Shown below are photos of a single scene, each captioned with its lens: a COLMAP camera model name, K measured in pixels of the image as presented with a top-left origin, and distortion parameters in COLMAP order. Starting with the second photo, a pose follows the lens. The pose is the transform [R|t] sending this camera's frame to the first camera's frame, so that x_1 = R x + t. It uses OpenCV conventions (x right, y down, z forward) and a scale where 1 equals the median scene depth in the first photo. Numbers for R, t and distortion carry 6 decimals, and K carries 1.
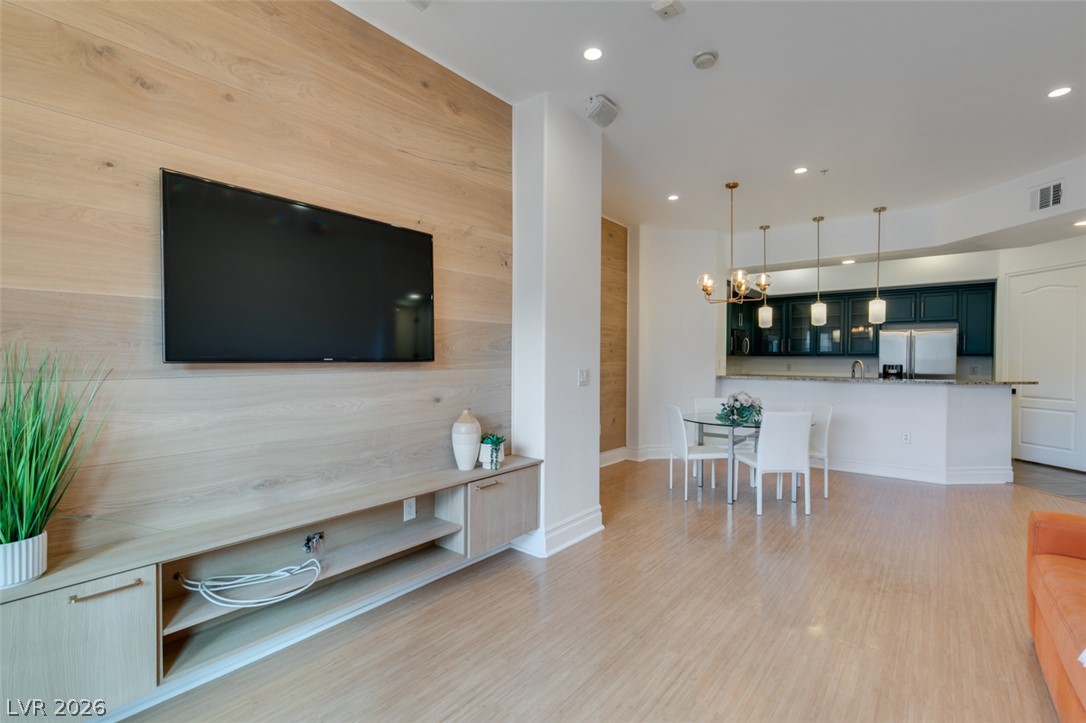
lens RADIAL K [[486.3, 0, 542.9], [0, 486.3, 365.8], [0, 0, 1]] dist [0.007726, -0.002083]
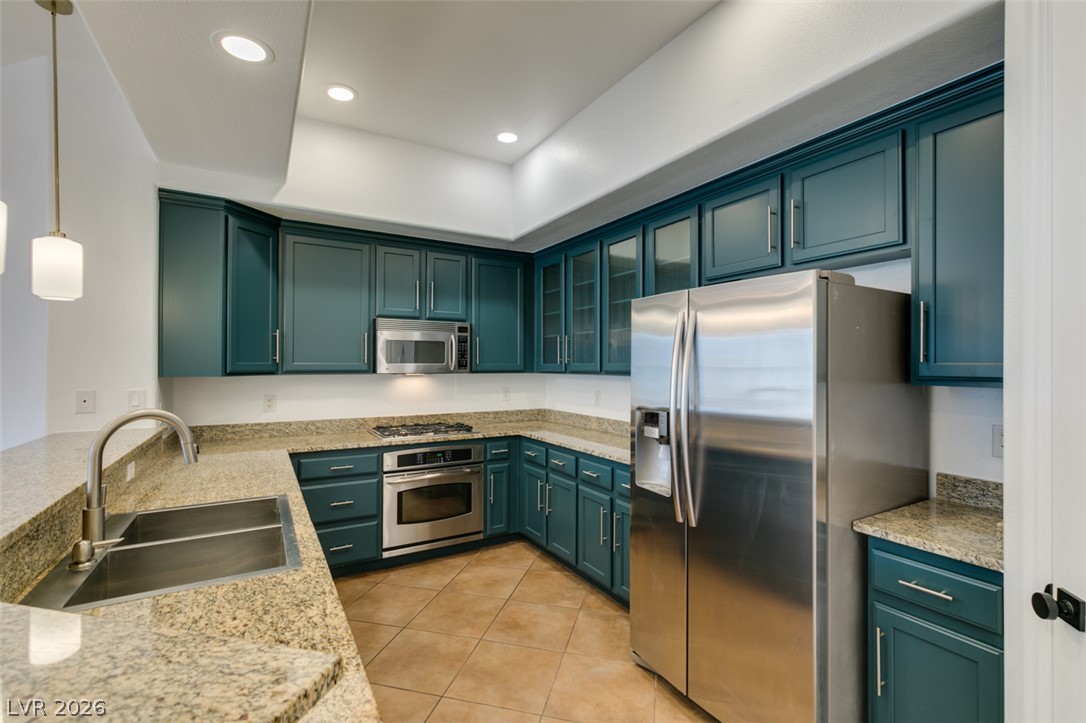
lens RADIAL K [[486.3, 0, 541.7], [0, 486.3, 360.0], [0, 0, 1]] dist [0.007726, -0.002083]
pose [[0.934949, -0.006442, -0.354724, 1.158714], [-0.001913, 0.999729, -0.023196, -0.040442], [0.354777, 0.022366, 0.934683, 1.059504]]
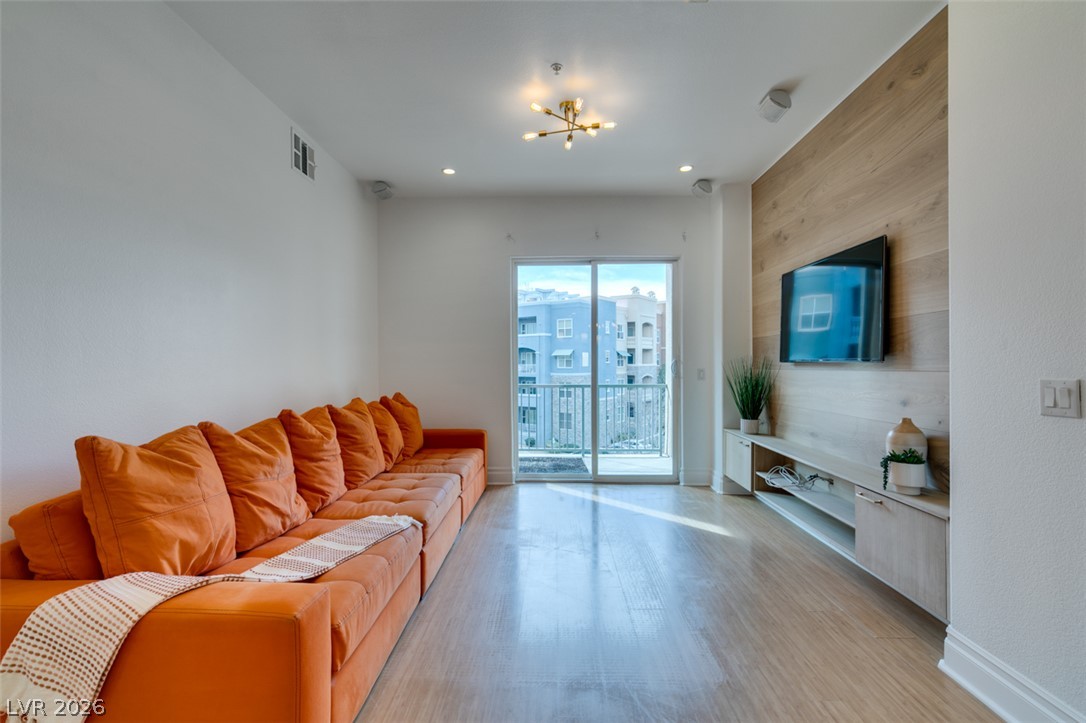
lens RADIAL K [[486.3, 0, 542.9], [0, 486.3, 364.3], [0, 0, 1]] dist [0.007726, -0.002083]
pose [[-0.790409, 0.003084, -0.612571, 0.540978], [-0.007186, 0.999872, 0.014307, -0.007720], [0.612537, 0.015710, -0.790286, 0.785807]]
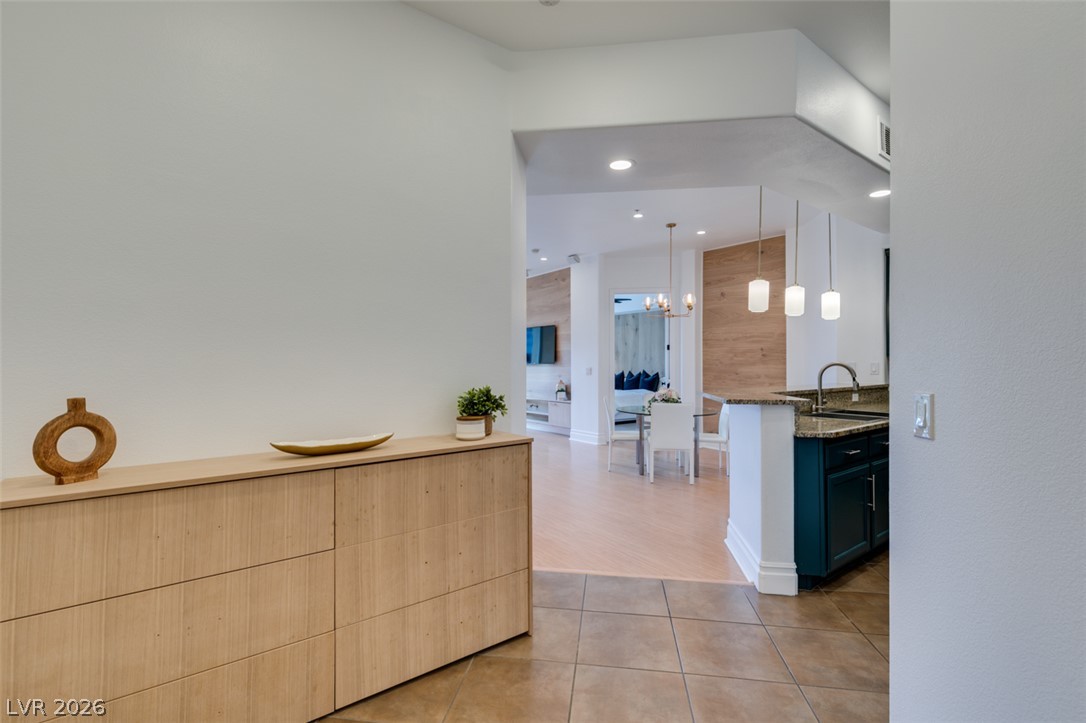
lens RADIAL K [[486.3, 0, 544.0], [0, 486.3, 363.0], [0, 0, 1]] dist [0.007726, -0.002083]
pose [[-0.245932, -0.003339, -0.969281, 1.693349], [-0.013900, 0.999903, 0.000082, -0.007935], [0.969187, 0.013493, -0.245955, 0.997111]]
